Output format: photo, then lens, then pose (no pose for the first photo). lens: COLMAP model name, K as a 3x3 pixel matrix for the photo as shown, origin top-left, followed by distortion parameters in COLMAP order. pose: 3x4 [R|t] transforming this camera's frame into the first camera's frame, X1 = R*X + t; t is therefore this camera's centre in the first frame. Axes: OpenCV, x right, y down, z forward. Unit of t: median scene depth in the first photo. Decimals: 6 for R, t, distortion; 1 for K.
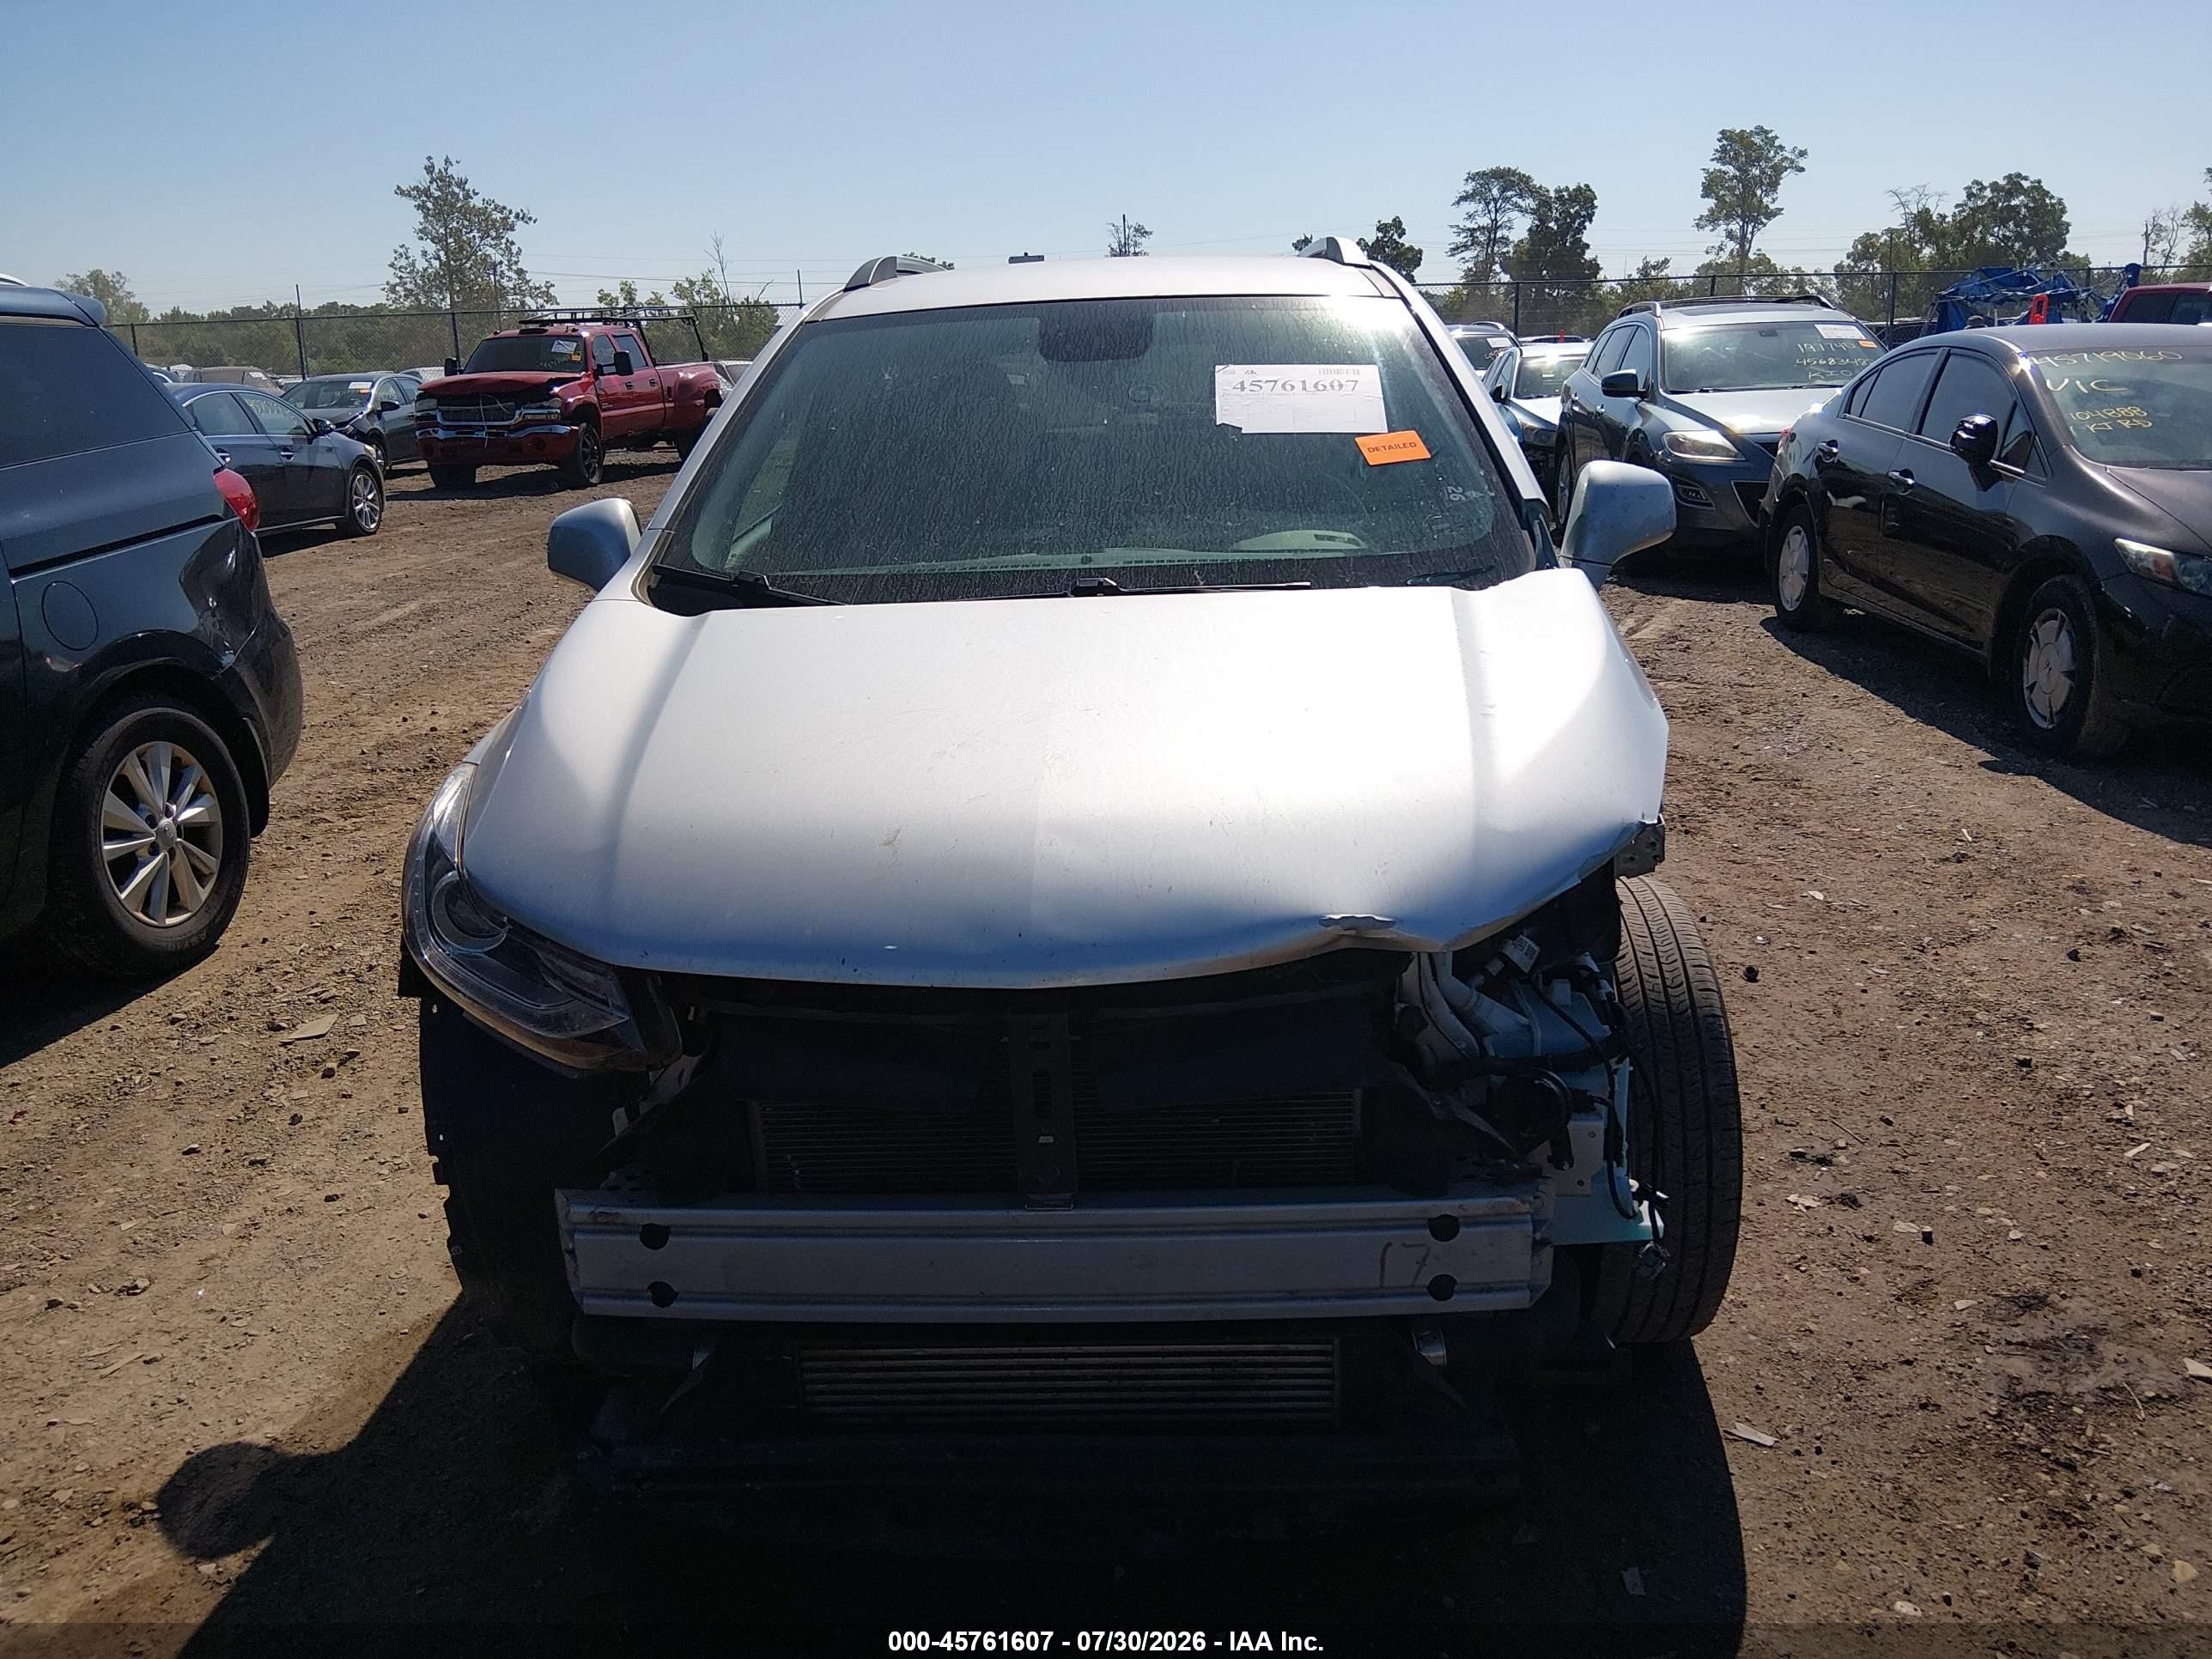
lens RADIAL K [[1735.8, 0, 1119.6], [0, 1735.8, 867.8], [0, 0, 1]] dist [0.061732, -0.109501]
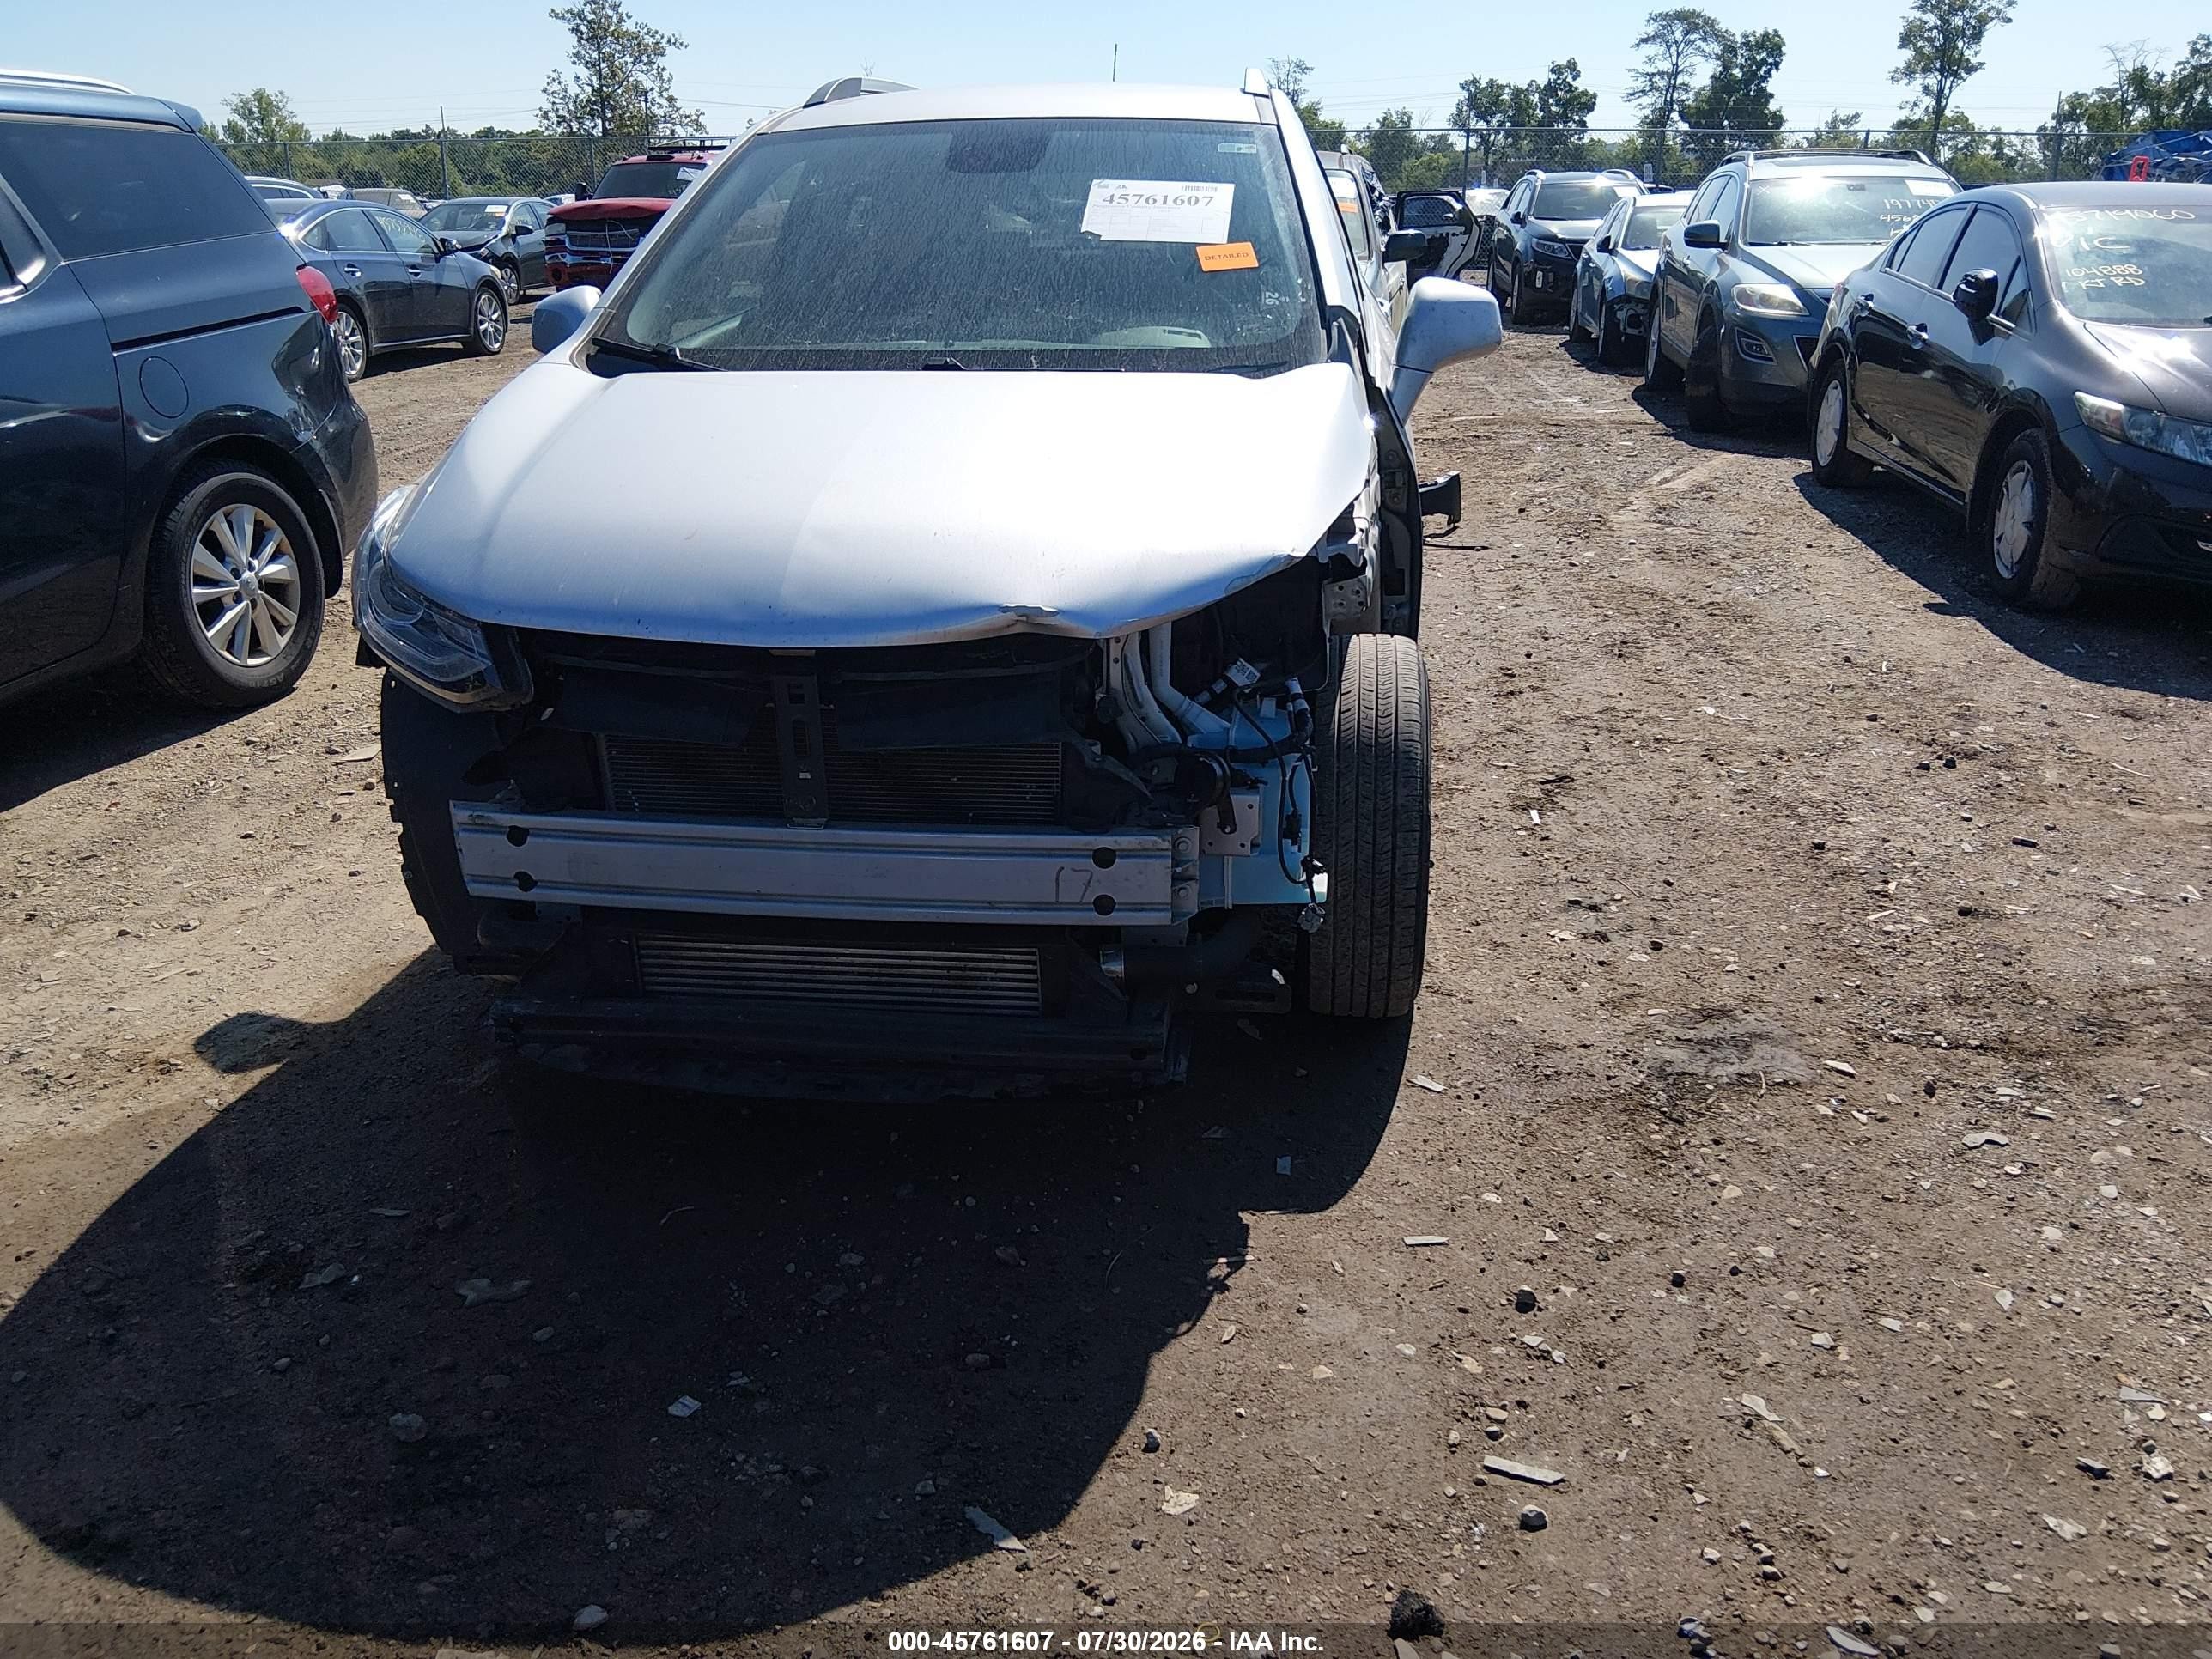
lens RADIAL K [[1735.8, 0, 1115.6], [0, 1735.8, 887.2], [0, 0, 1]] dist [0.061732, -0.109501]
pose [[0.995741, 0.054916, -0.074056, 0.130873], [-0.048133, 0.994736, 0.090467, 0.049672], [0.078634, -0.086517, 0.993142, -0.128882]]
